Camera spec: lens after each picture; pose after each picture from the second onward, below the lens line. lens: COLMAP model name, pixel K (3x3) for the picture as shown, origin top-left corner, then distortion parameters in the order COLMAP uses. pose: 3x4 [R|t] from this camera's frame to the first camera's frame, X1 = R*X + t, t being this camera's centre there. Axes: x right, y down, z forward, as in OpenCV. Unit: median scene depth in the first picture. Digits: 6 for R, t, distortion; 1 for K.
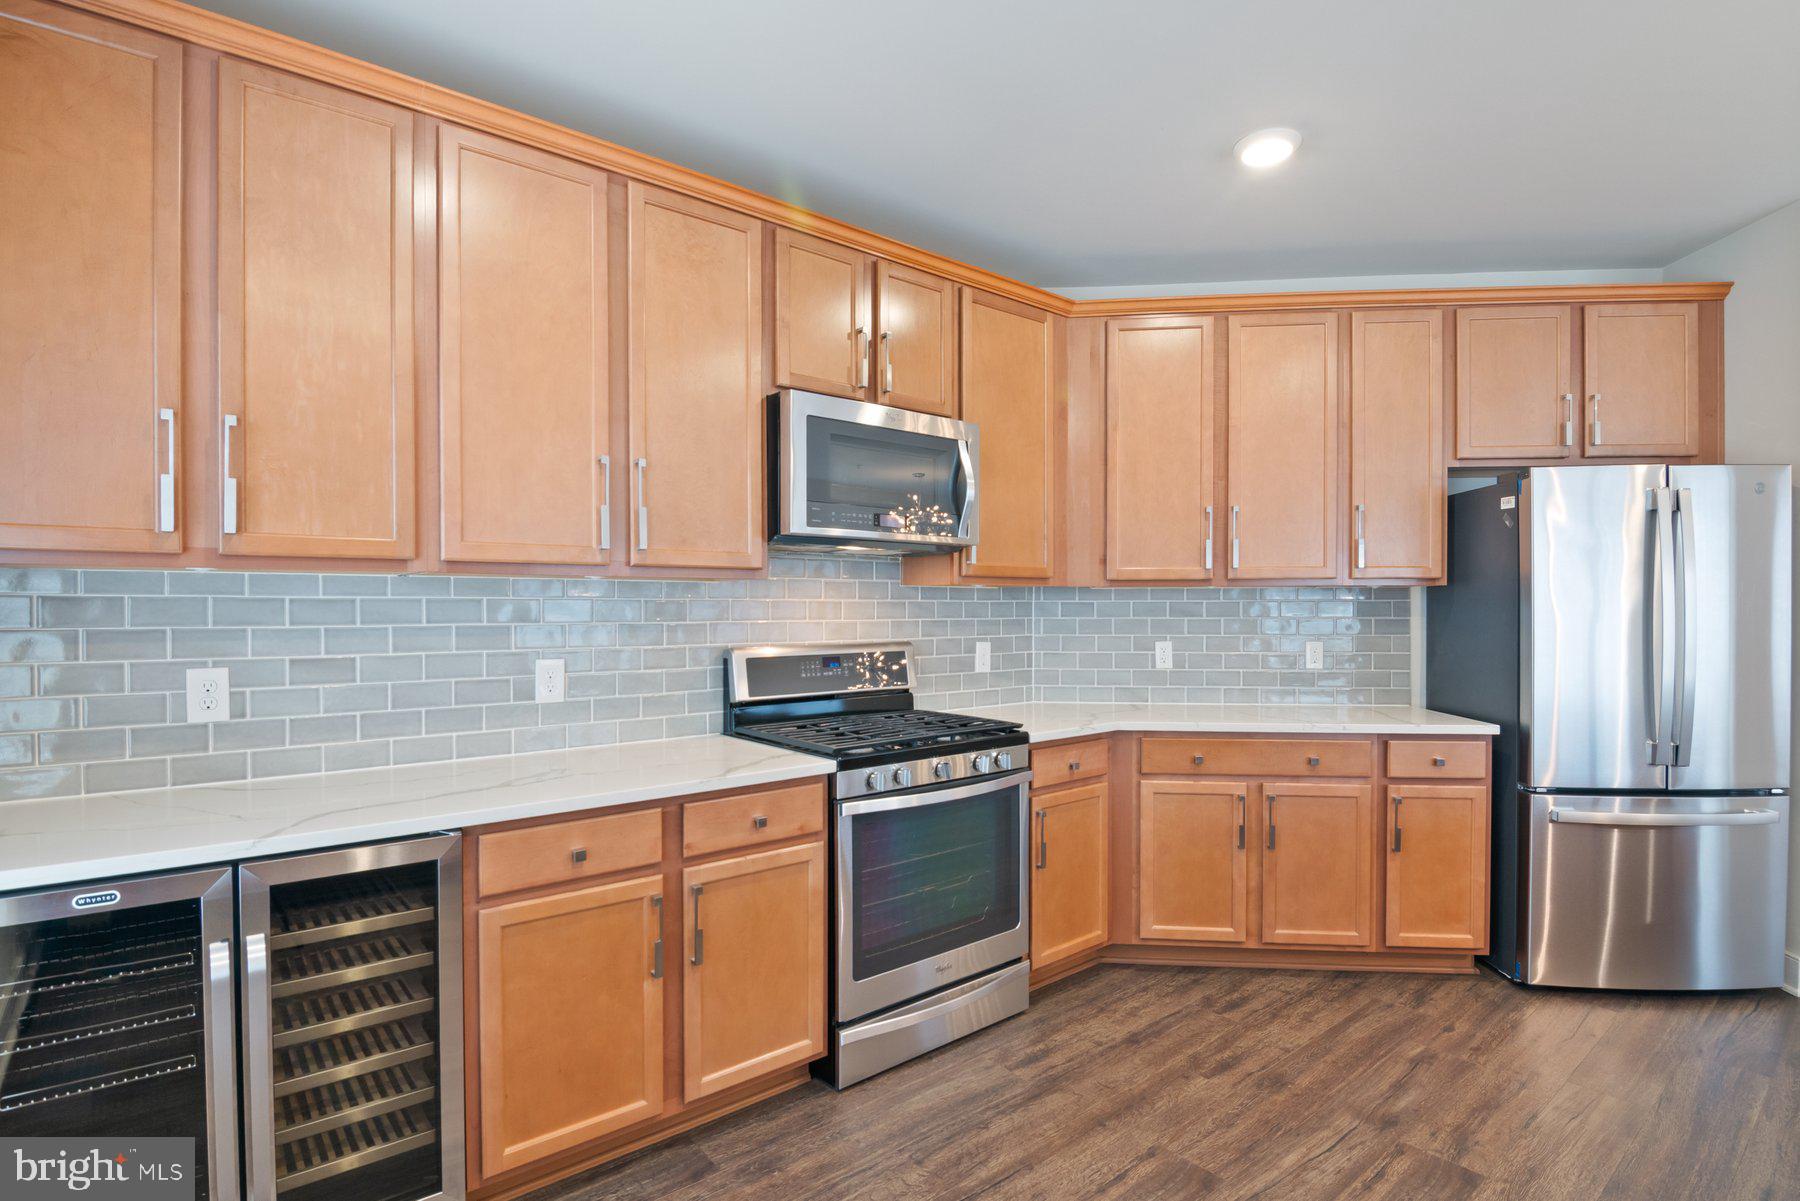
lens RADIAL K [[894.9, 0, 907.8], [0, 894.9, 592.0], [0, 0, 1]] dist [-0.020277, -0.001700]
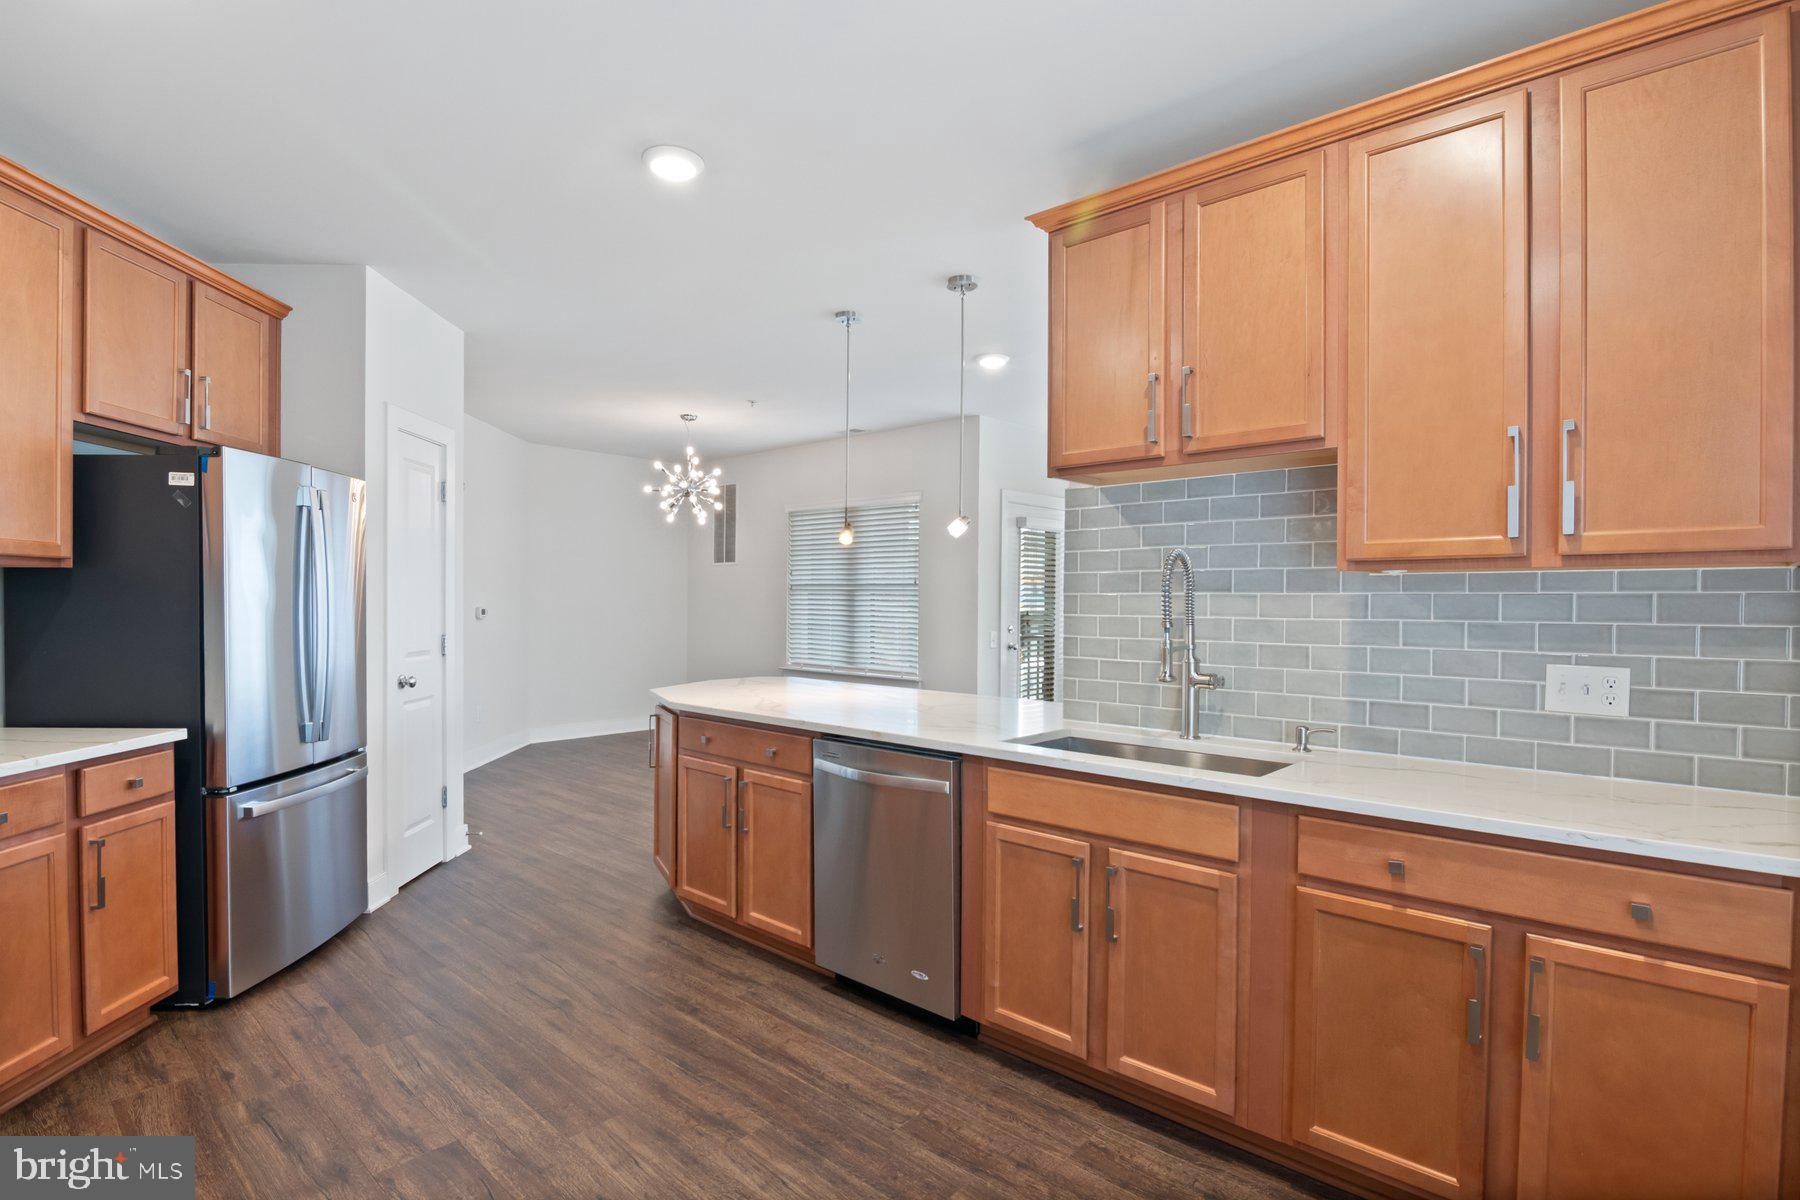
lens RADIAL K [[894.9, 0, 907.8], [0, 894.9, 591.5], [0, 0, 1]] dist [-0.020277, -0.001700]
pose [[-0.138334, 0.009928, 0.990336, -0.309676], [-0.022530, 0.999659, -0.013169, 0.007804], [-0.990129, -0.024134, -0.138063, 0.402525]]
